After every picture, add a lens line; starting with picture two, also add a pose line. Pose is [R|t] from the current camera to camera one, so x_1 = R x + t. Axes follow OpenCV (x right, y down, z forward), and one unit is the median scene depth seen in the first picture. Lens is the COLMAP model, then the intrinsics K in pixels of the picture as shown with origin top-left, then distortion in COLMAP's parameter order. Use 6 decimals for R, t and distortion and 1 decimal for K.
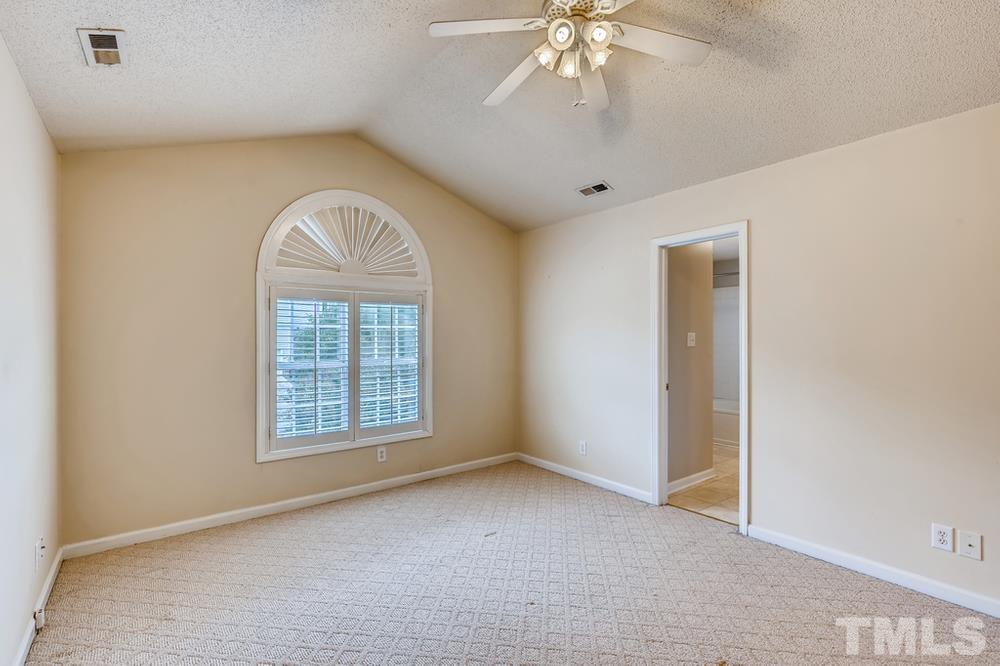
lens RADIAL K [[462.6, 0, 502.8], [0, 462.6, 336.9], [0, 0, 1]] dist [0.002985, 0.000278]
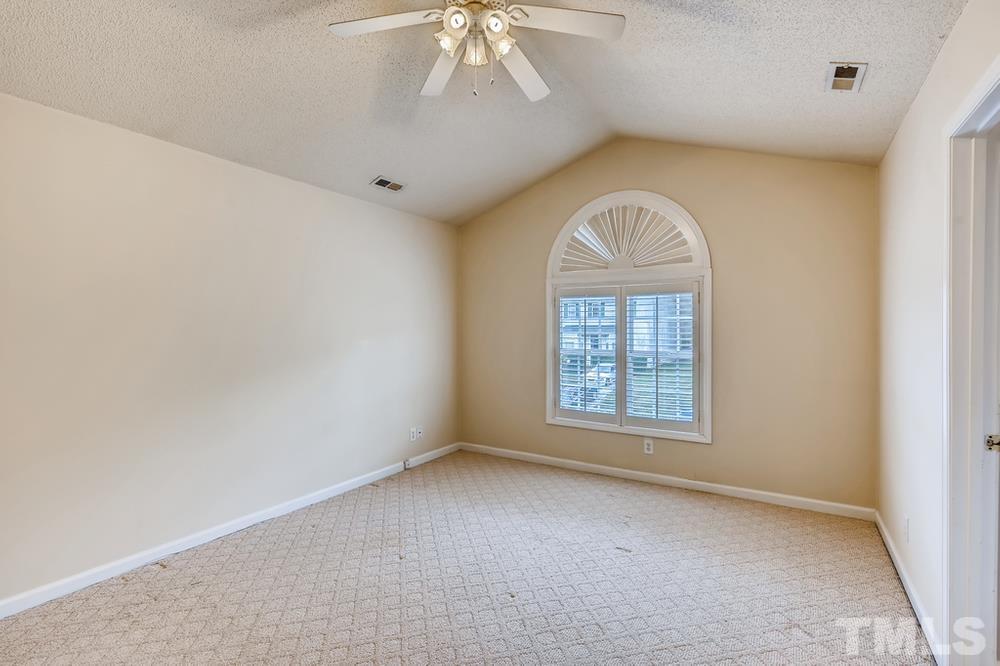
lens RADIAL K [[462.6, 0, 498.9], [0, 462.6, 332.2], [0, 0, 1]] dist [0.002985, 0.000278]
pose [[0.333184, 0.012372, -0.942781, 0.582332], [-0.001549, 0.999920, 0.012574, -0.004117], [0.942860, -0.002729, 0.333177, 0.377396]]
